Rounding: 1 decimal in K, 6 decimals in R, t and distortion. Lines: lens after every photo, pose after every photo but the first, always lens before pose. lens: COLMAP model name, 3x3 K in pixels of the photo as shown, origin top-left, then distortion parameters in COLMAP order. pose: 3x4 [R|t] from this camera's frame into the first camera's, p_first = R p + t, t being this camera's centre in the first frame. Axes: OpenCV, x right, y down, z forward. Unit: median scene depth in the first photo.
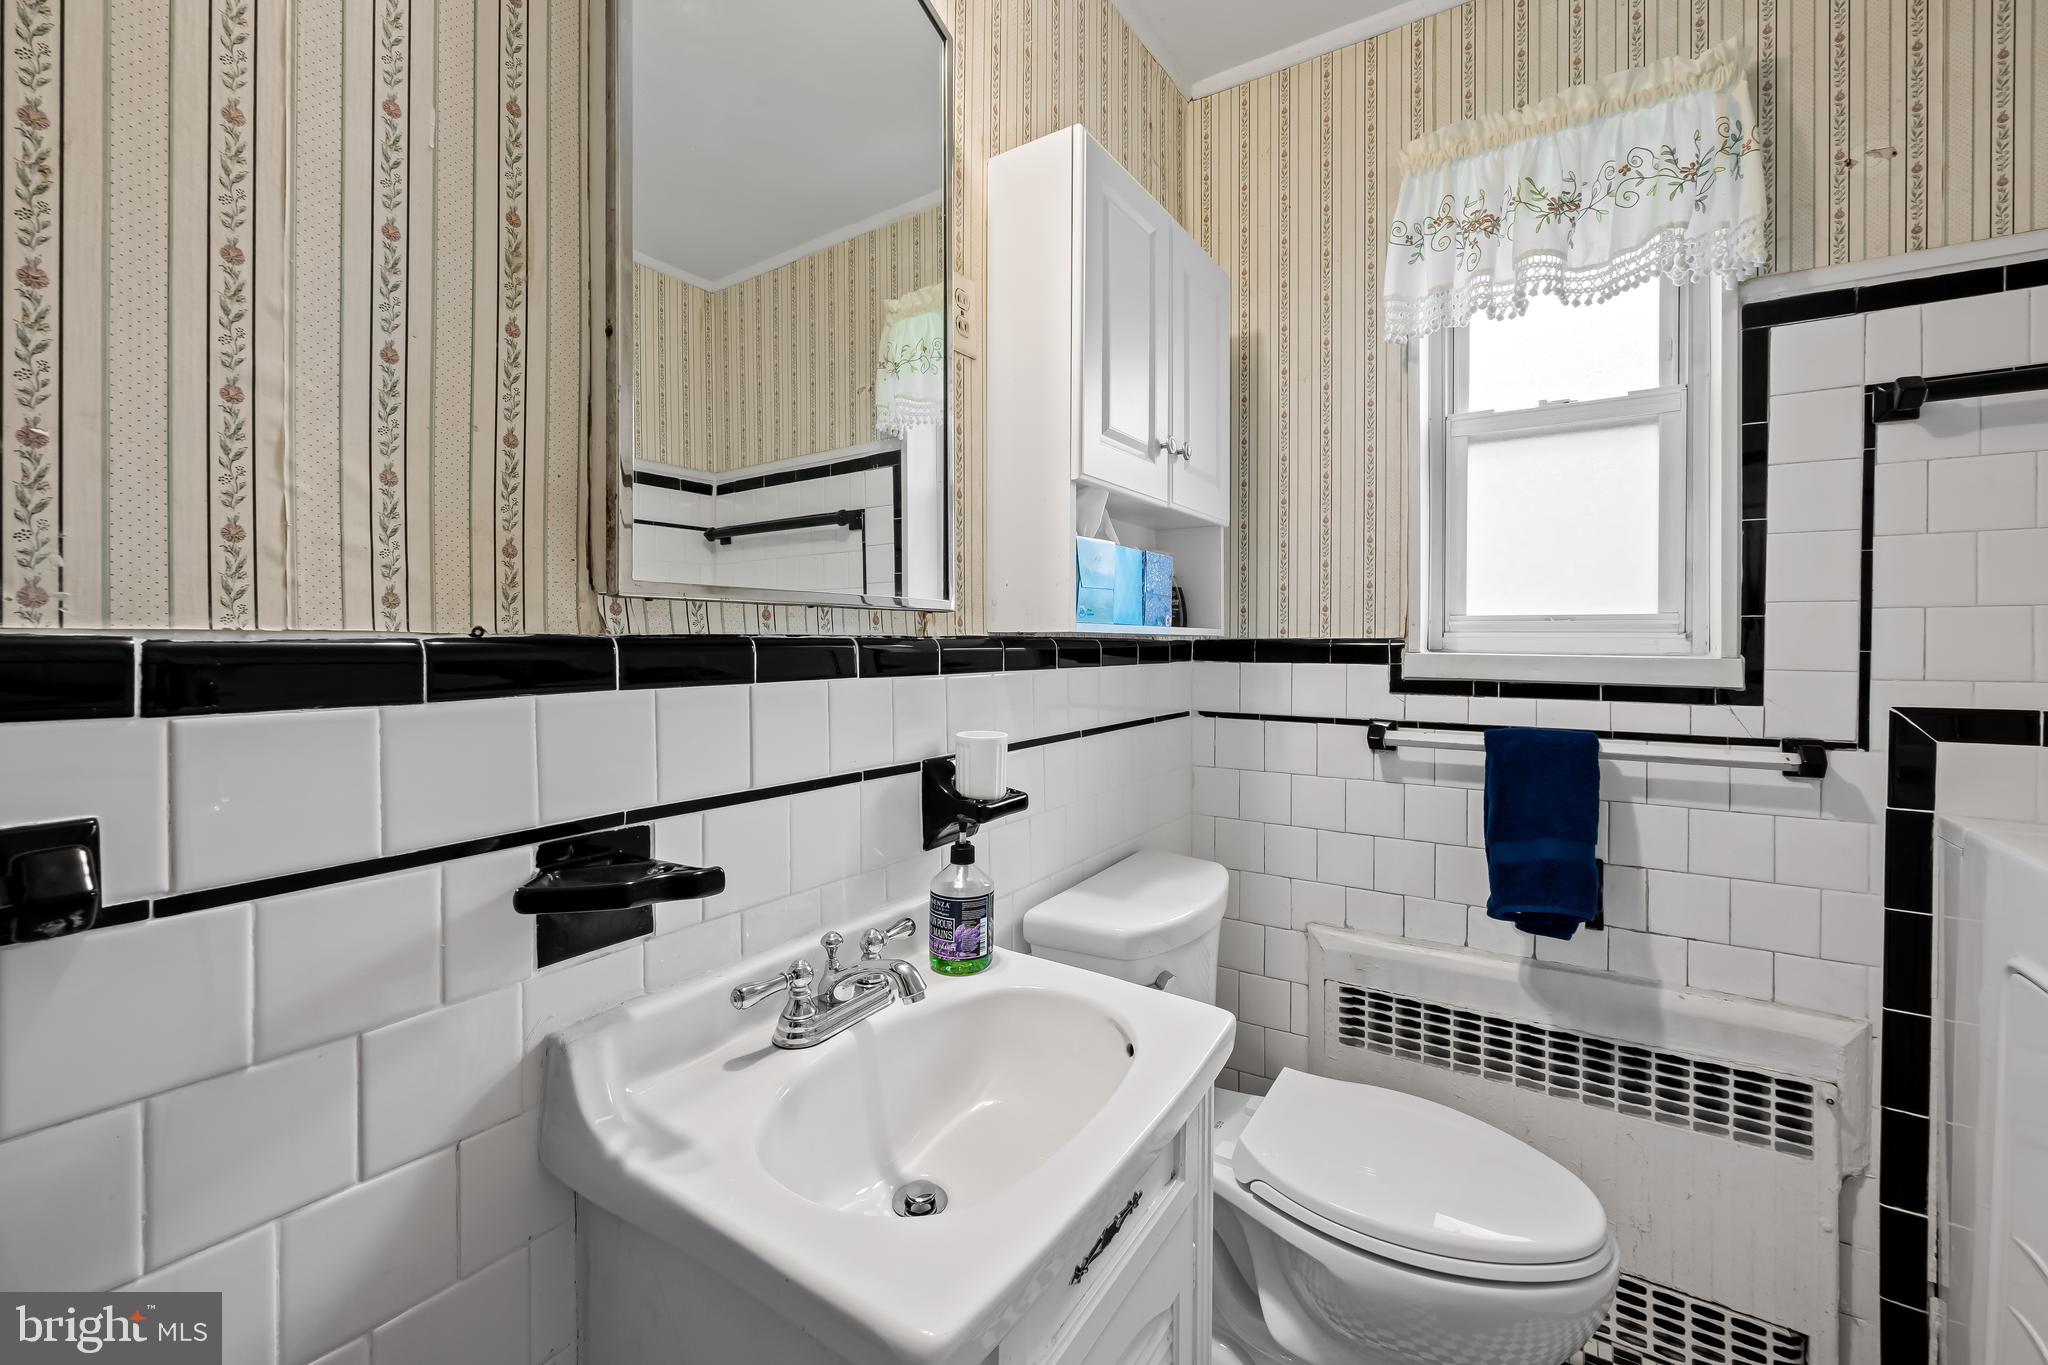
lens RADIAL K [[833.4, 0, 1024.4], [0, 833.4, 642.3], [0, 0, 1]] dist [-0.007087, 0.000056]
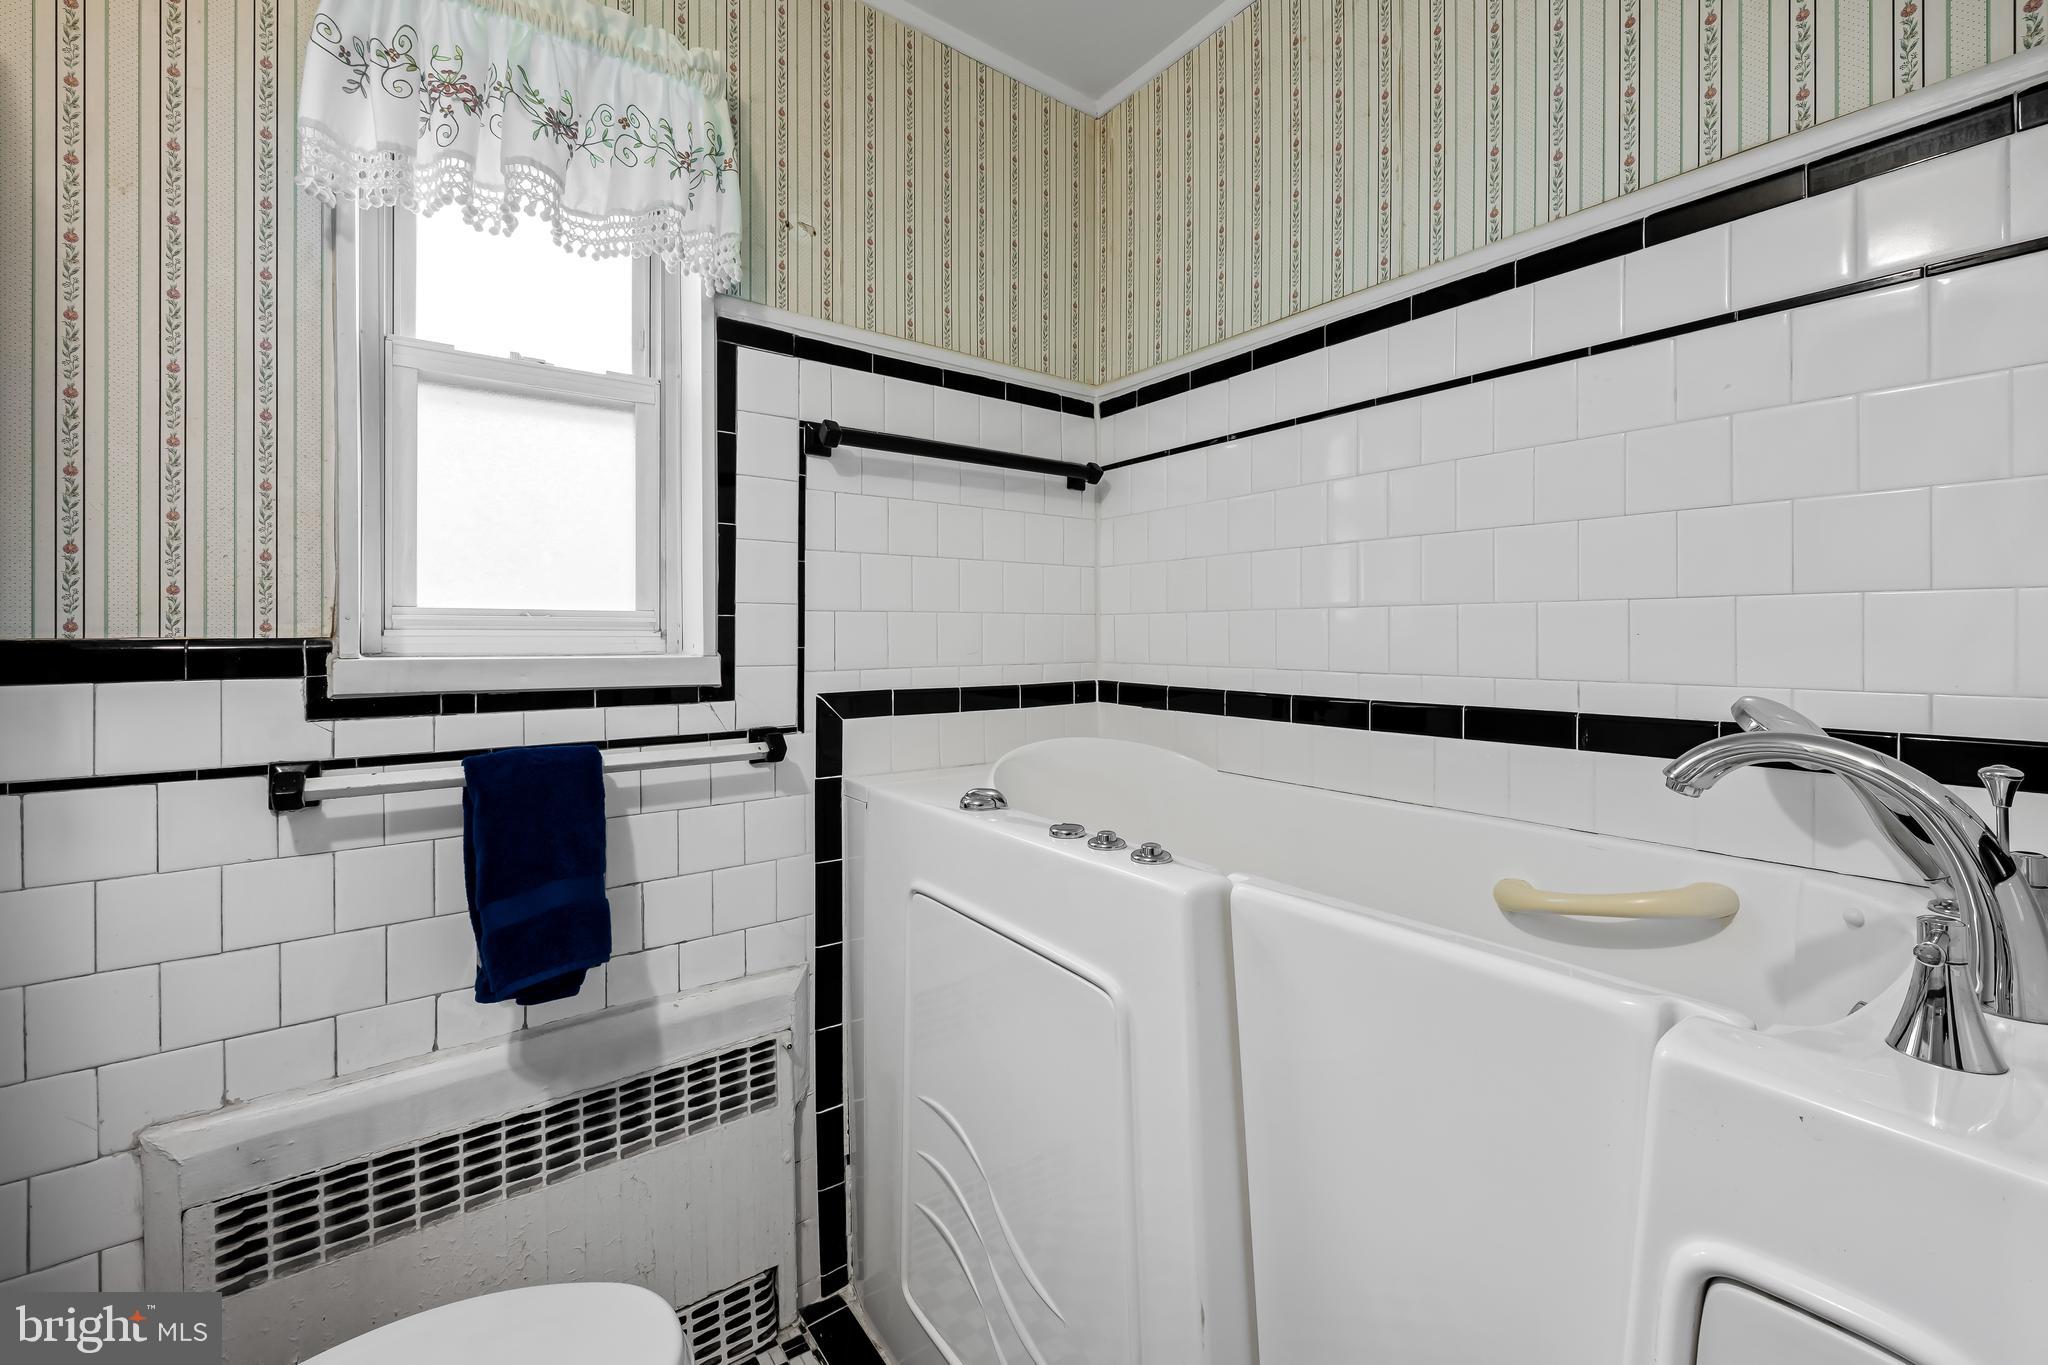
lens RADIAL K [[833.4, 0, 1020.8], [0, 833.4, 636.7], [0, 0, 1]] dist [-0.007087, 0.000056]
pose [[0.341396, -0.001861, 0.939918, 0.014375], [0.006935, 0.999976, -0.000539, -0.001606], [-0.939894, 0.006703, 0.341400, 0.274740]]
